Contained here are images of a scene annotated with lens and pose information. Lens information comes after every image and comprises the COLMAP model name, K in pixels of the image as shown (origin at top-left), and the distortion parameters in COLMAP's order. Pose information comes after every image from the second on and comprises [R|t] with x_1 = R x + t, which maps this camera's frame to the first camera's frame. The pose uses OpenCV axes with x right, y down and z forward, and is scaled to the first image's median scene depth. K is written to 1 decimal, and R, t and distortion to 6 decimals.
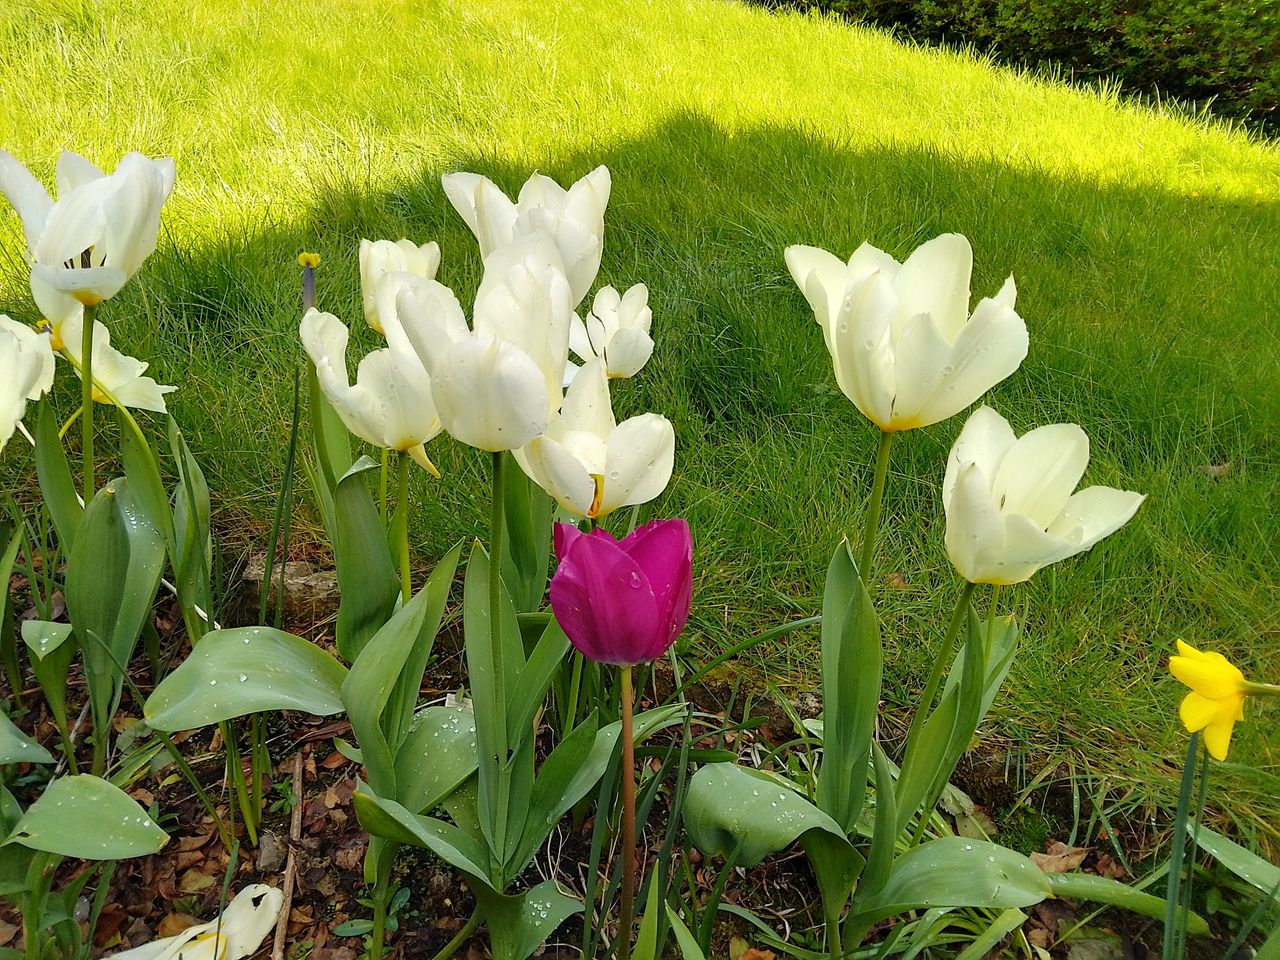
lens RADIAL K [[896.1, 0, 645.4], [0, 896.1, 484.3], [0, 0, 1]] dist [0.000369, -0.037477]
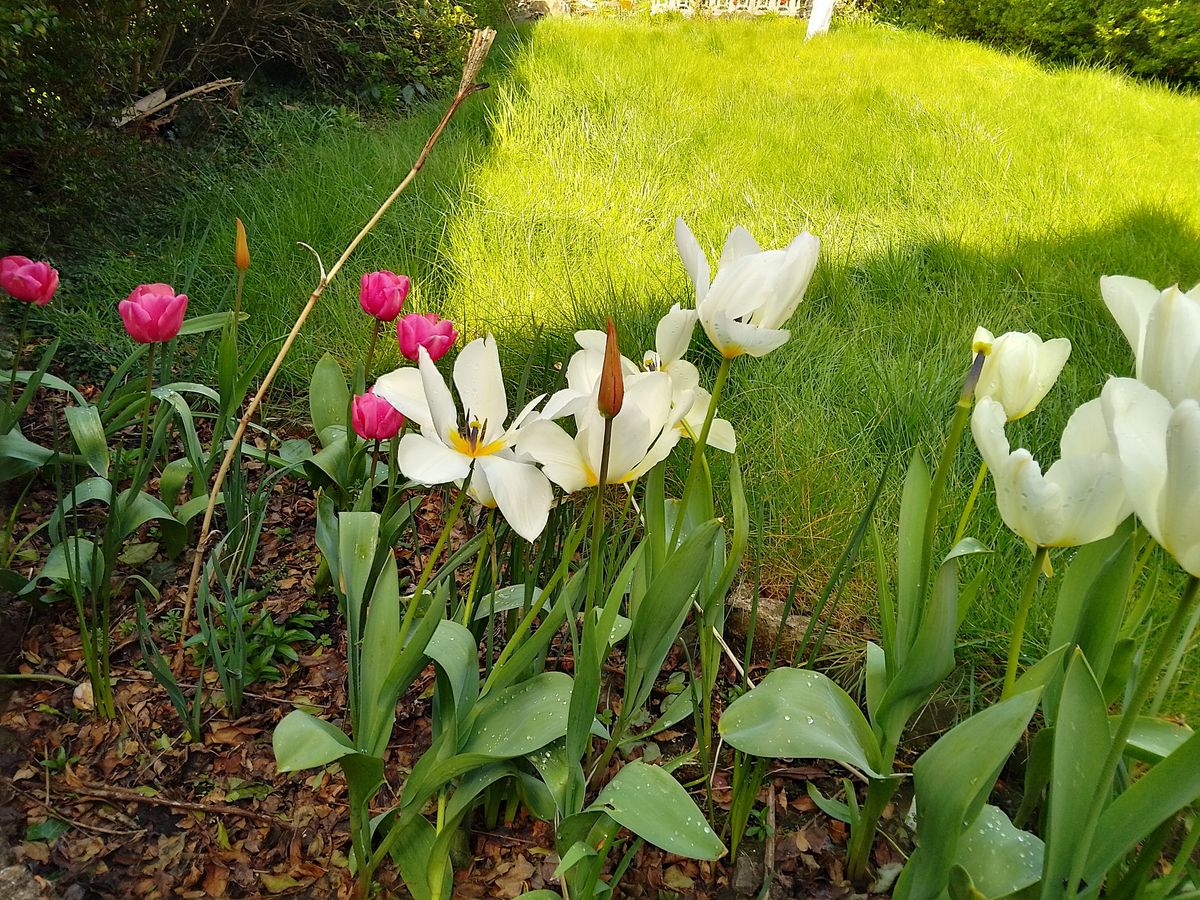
lens RADIAL K [[840.1, 0, 605.1], [0, 840.1, 454.0], [0, 0, 1]] dist [0.000369, -0.037477]
pose [[0.900404, 0.170061, -0.400440, -0.250546], [-0.203931, 0.978032, -0.043189, 0.000230], [0.384298, 0.120550, 0.915305, -0.033674]]
